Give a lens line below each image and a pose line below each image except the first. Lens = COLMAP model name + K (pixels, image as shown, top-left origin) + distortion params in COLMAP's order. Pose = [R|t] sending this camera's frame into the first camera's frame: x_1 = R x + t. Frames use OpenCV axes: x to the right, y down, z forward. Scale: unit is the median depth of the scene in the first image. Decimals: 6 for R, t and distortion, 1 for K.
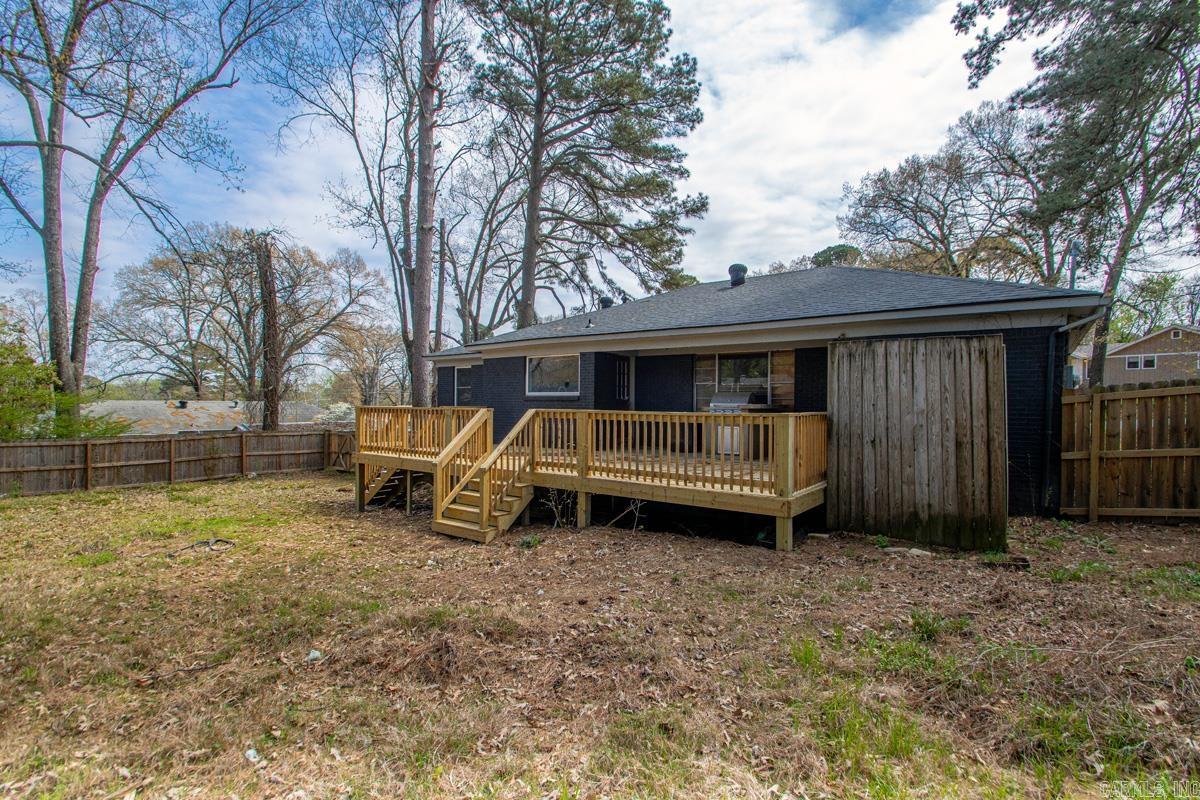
lens RADIAL K [[558.4, 0, 624.9], [0, 558.4, 398.4], [0, 0, 1]] dist [0.000199, 0.000022]
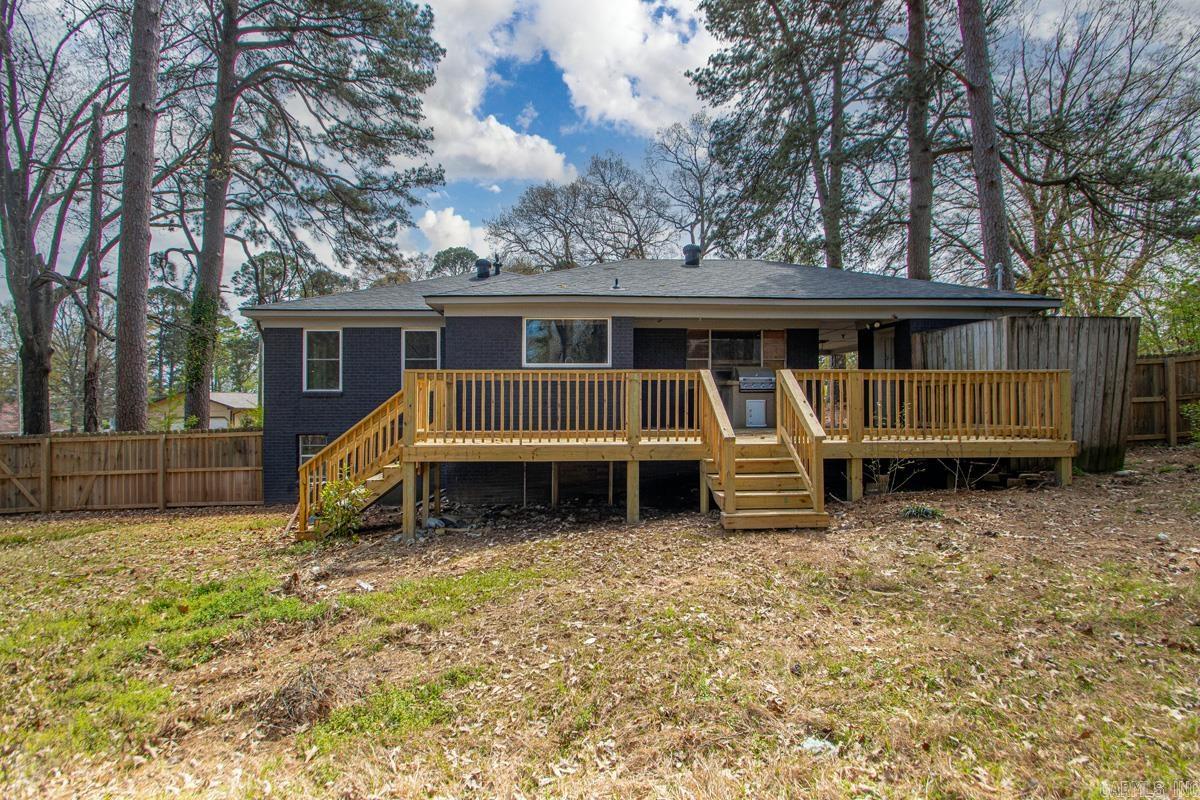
lens RADIAL K [[559.9, 0, 600.0], [0, 559.9, 400.0], [0, 0, 1]] dist [0.019585, -0.000137]
pose [[0.788399, -0.007740, 0.615115, -0.274016], [0.006264, 0.999970, 0.004554, 0.017672], [-0.615132, 0.000262, 0.788424, 0.144888]]
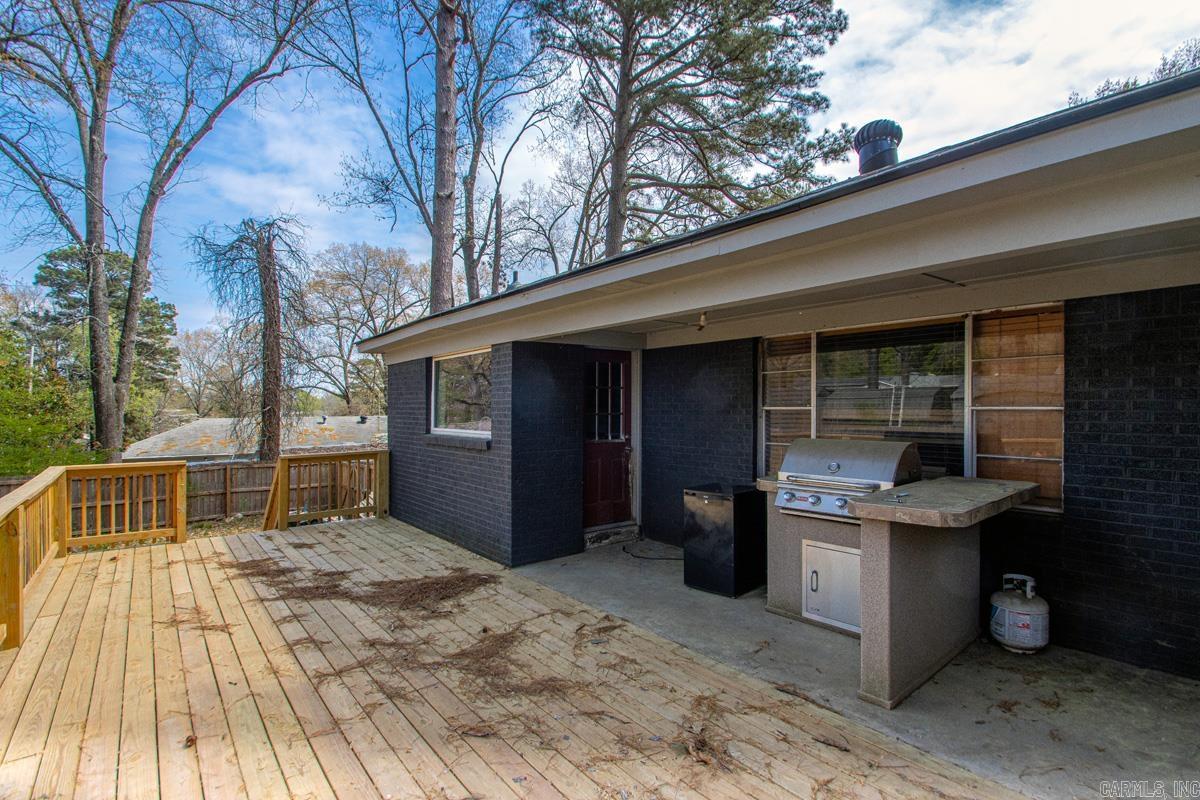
lens RADIAL K [[573.6, 0, 604.1], [0, 573.6, 408.2], [0, 0, 1]] dist [-0.001615, -0.000956]
pose [[0.957081, -0.009349, -0.289670, 0.062208], [0.011059, 0.999930, 0.004264, -0.013715], [0.289610, -0.007284, 0.957117, 0.255022]]
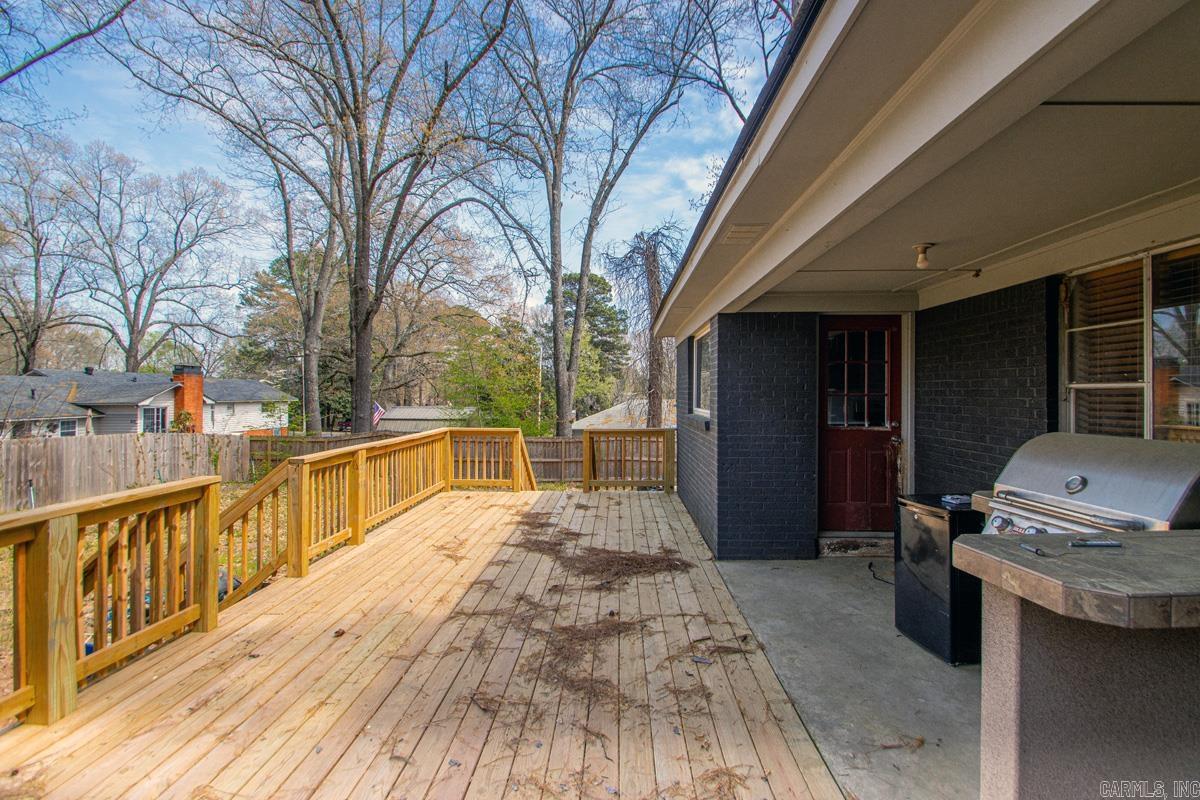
lens RADIAL K [[566.2, 0, 600.6], [0, 566.2, 386.0], [0, 0, 1]] dist [-0.000465, -0.000642]
pose [[0.548833, -0.013110, -0.835829, 0.098649], [0.002539, 0.999899, -0.014016, -0.011213], [0.835928, 0.005570, 0.548810, 0.298417]]
